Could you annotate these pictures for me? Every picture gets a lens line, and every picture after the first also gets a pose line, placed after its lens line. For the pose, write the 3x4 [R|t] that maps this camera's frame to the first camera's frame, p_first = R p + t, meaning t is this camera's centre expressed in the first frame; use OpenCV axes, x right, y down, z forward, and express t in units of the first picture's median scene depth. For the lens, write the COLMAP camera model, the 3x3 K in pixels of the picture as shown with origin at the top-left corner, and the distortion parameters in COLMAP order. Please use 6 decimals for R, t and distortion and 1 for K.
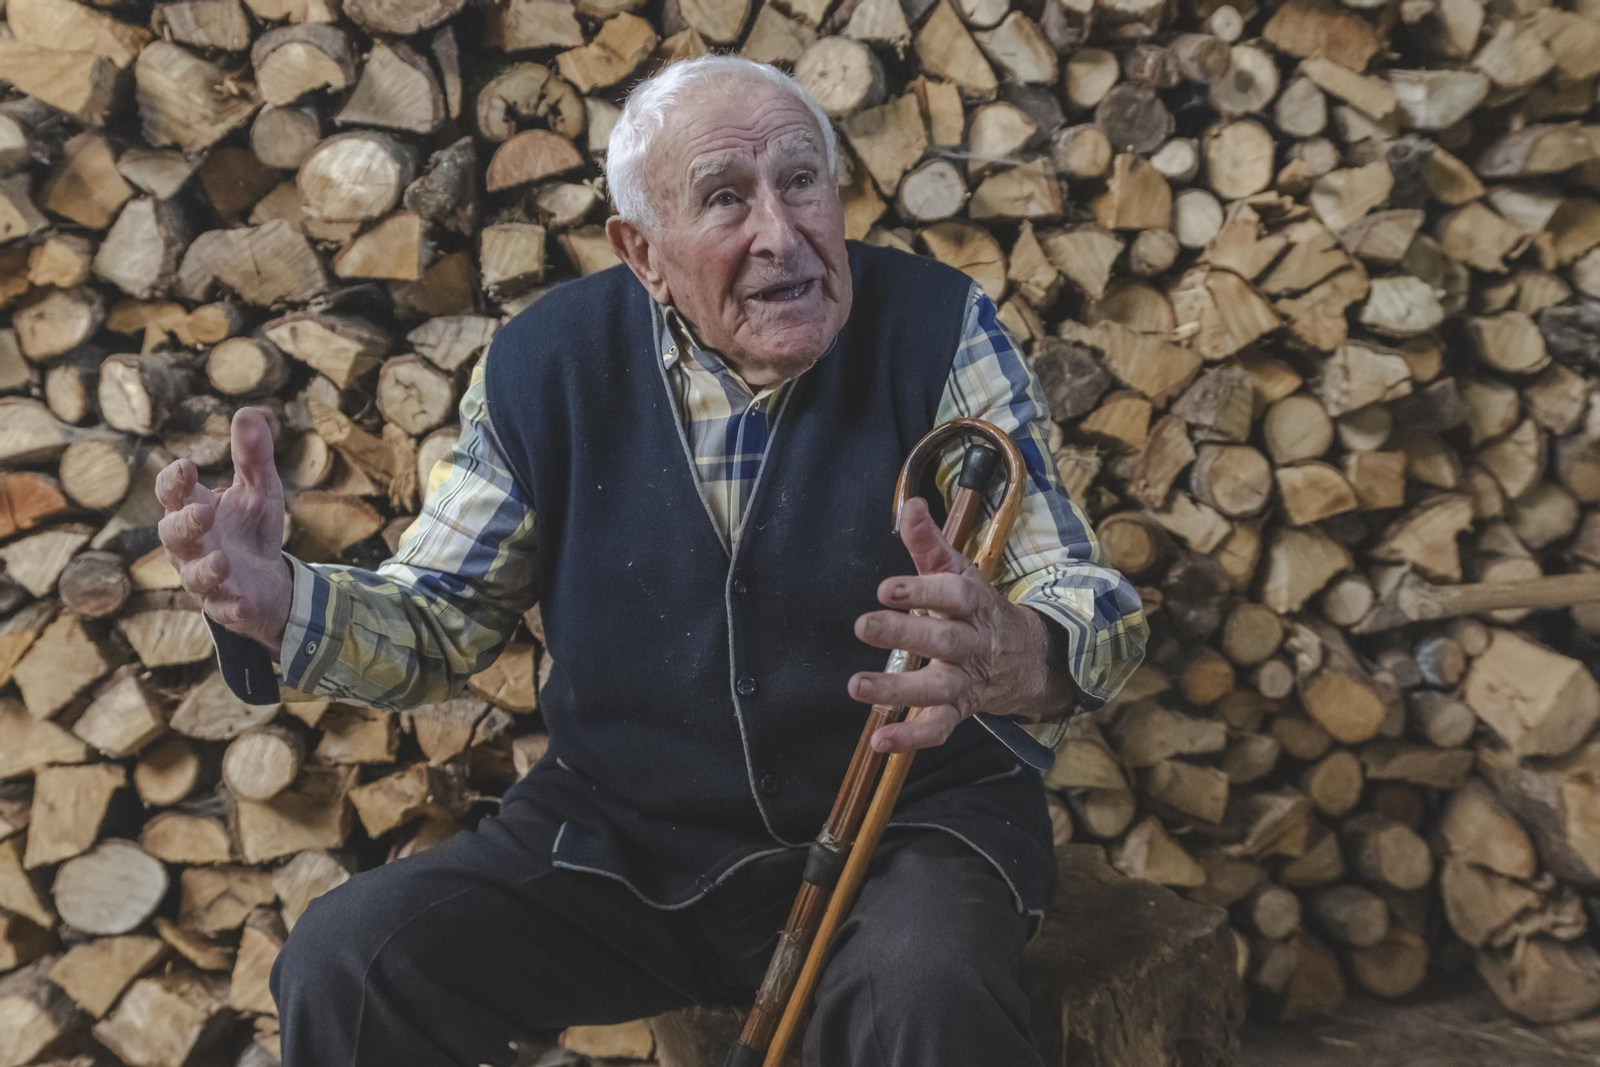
lens RADIAL K [[1947.8, 0, 819.5], [0, 1947.8, 531.8], [0, 0, 1]] dist [0.013550, 0.000000]
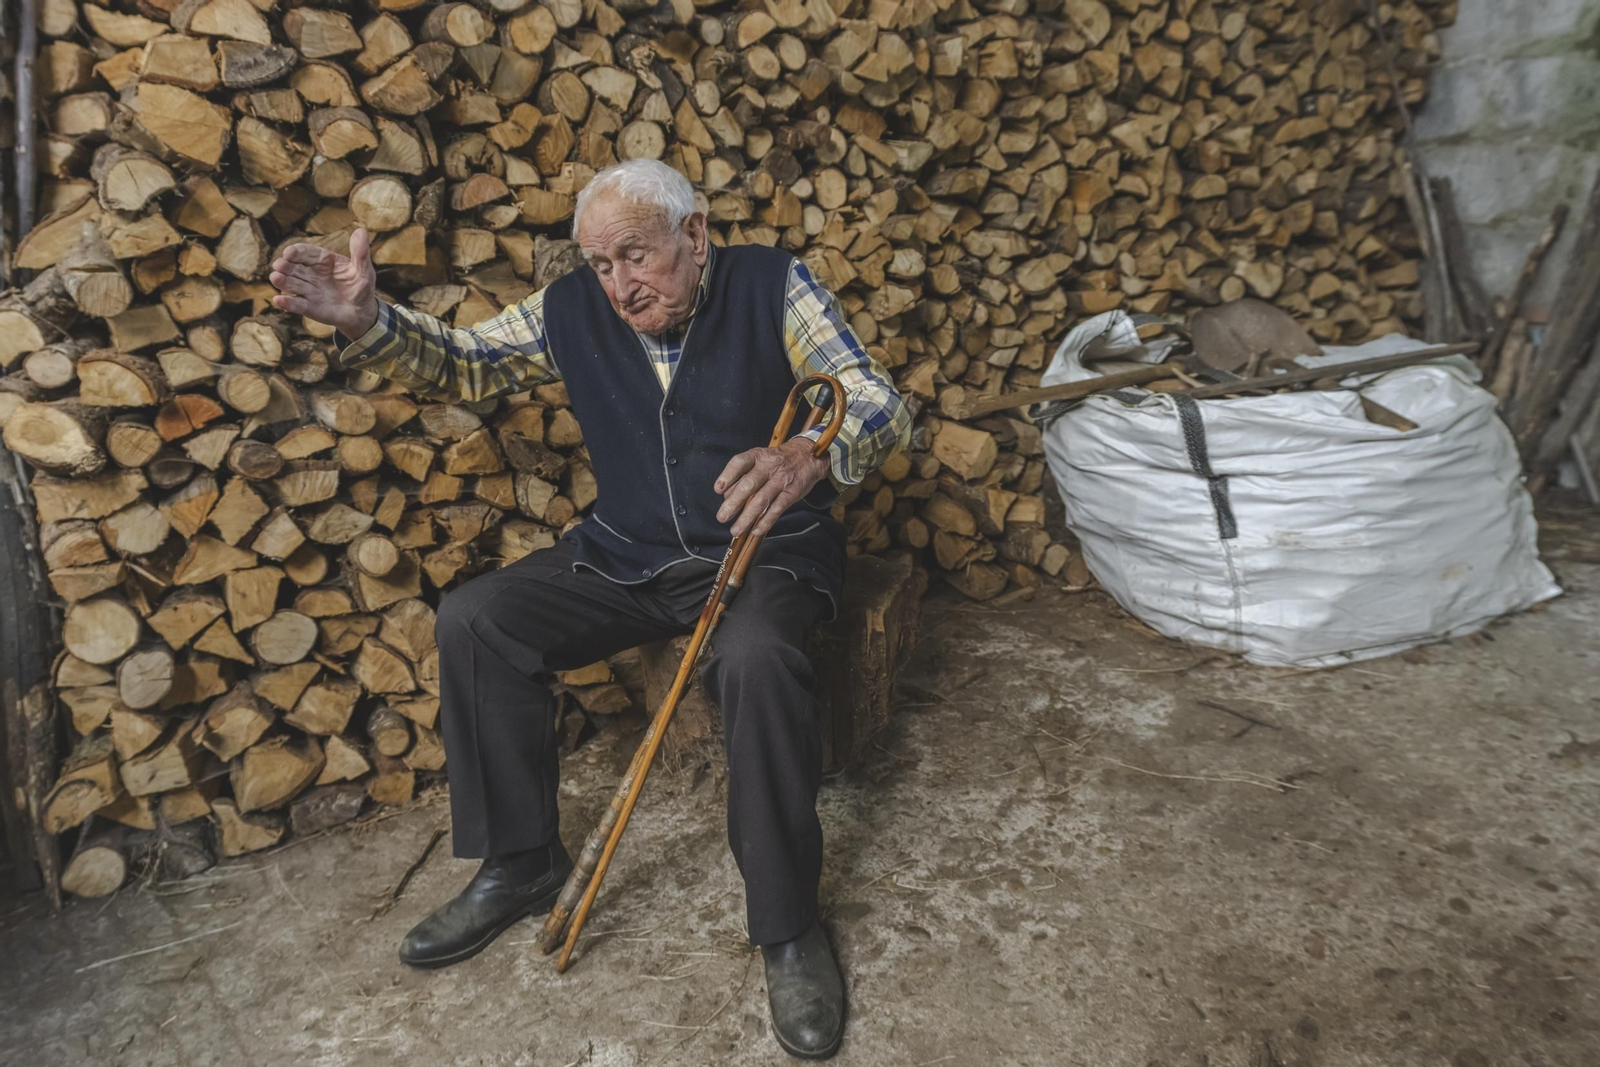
lens RADIAL K [[1082.0, 0, 804.7], [0, 1082.0, 530.3], [0, 0, 1]] dist [0.017088, -0.029431]
pose [[0.923863, -0.114607, 0.365160, -0.261851], [0.061128, 0.986049, 0.154823, -0.025776], [-0.377810, -0.120714, 0.917980, -0.023491]]
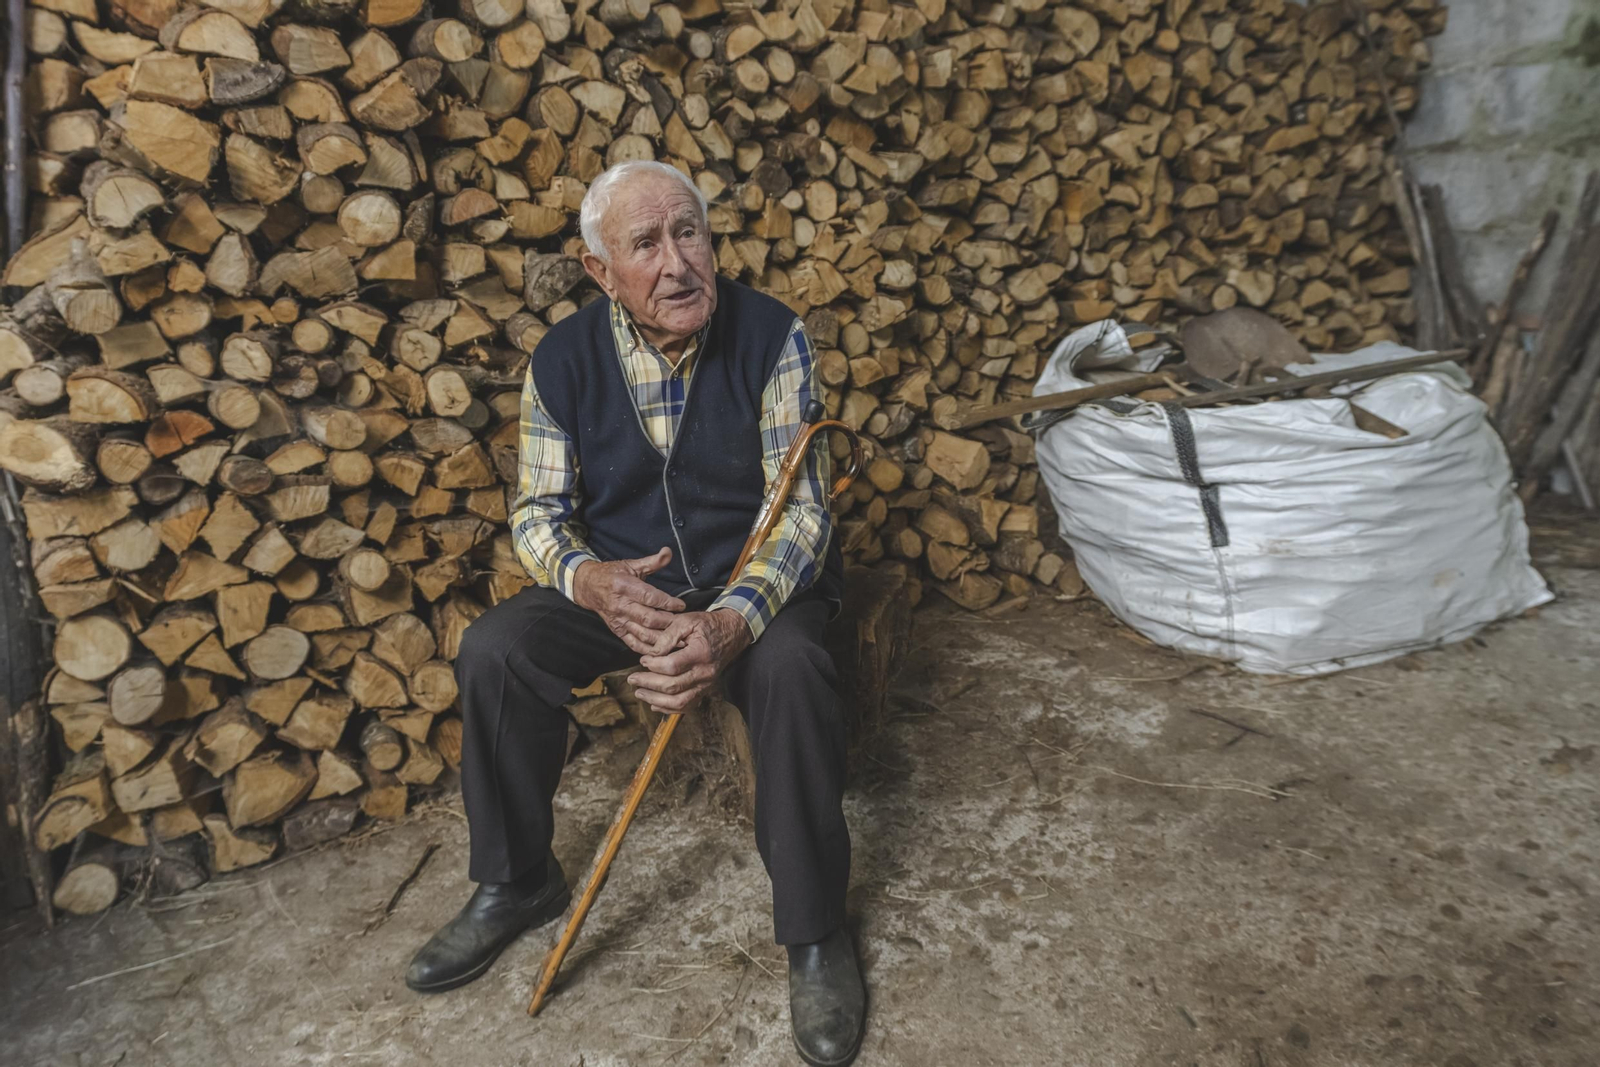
lens RADIAL K [[1082.0, 0, 805.8], [0, 1082.0, 536.4], [0, 0, 1]] dist [0.017088, -0.029431]
pose [[0.922593, -0.119841, 0.366689, -0.255304], [0.068206, 0.986222, 0.150711, -0.026047], [-0.379698, -0.114034, 0.918055, -0.027552]]
